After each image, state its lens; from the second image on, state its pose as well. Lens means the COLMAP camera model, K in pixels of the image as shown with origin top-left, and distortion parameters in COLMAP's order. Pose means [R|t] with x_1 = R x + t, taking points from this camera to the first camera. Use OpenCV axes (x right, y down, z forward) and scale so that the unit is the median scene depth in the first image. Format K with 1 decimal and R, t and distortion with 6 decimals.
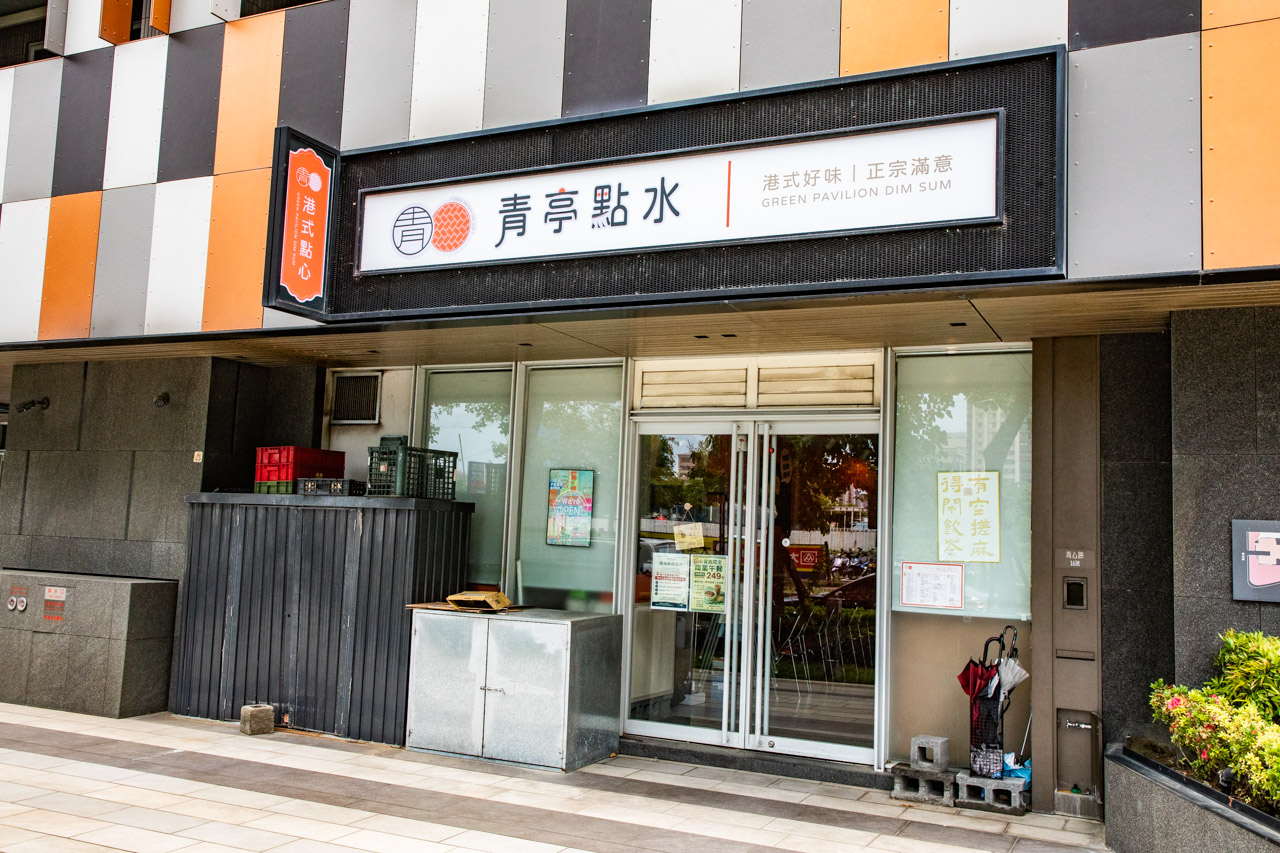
lens RADIAL K [[1129.1, 0, 639.4], [0, 1129.1, 424.6], [0, 0, 1]] dist [0.028923, 0.019143]
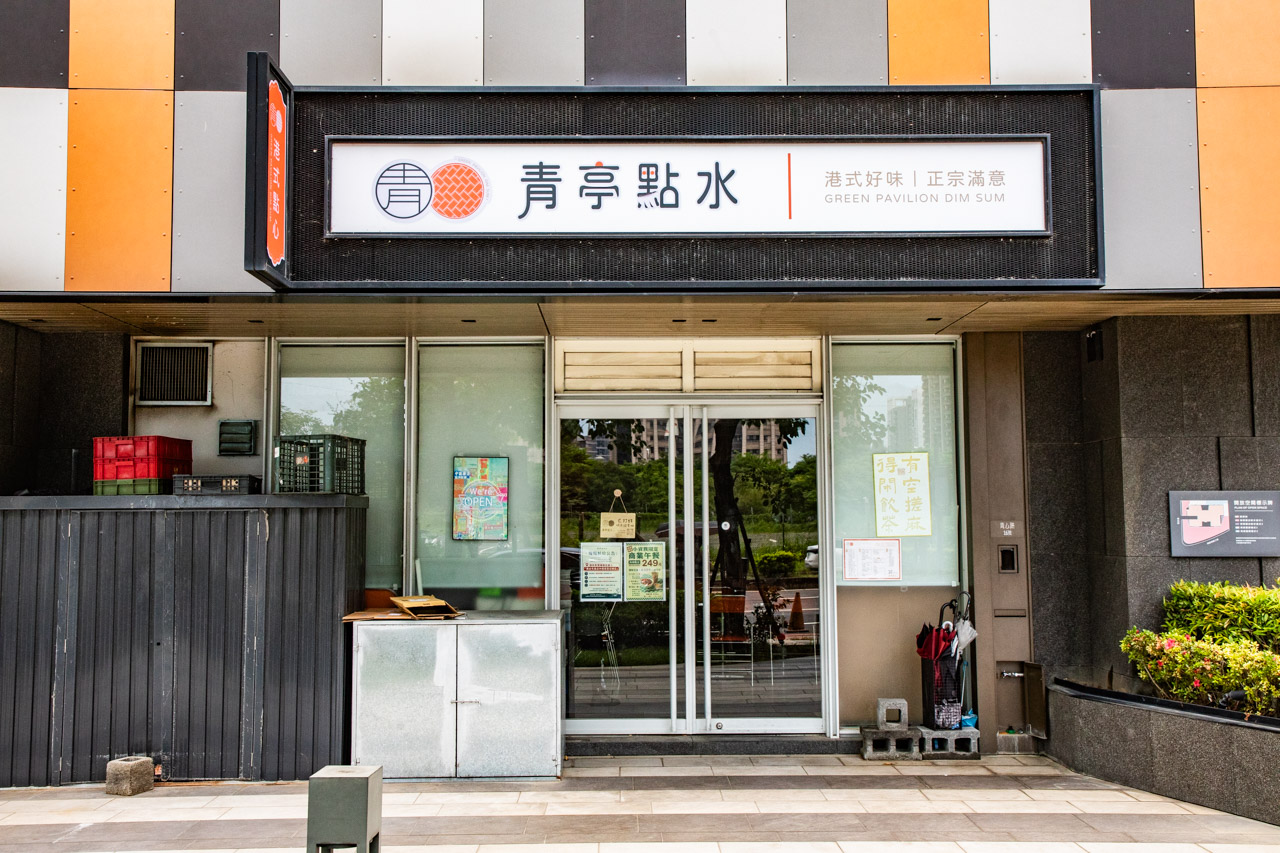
lens RADIAL K [[1259.1, 0, 639.4], [0, 1259.1, 423.7], [0, 0, 1]] dist [0.073442, 0.000000]
pose [[0.890523, -0.008005, 0.454868, -0.482331], [-0.004601, 0.999636, 0.026599, -0.017625], [-0.454915, -0.025779, 0.890162, 0.039141]]
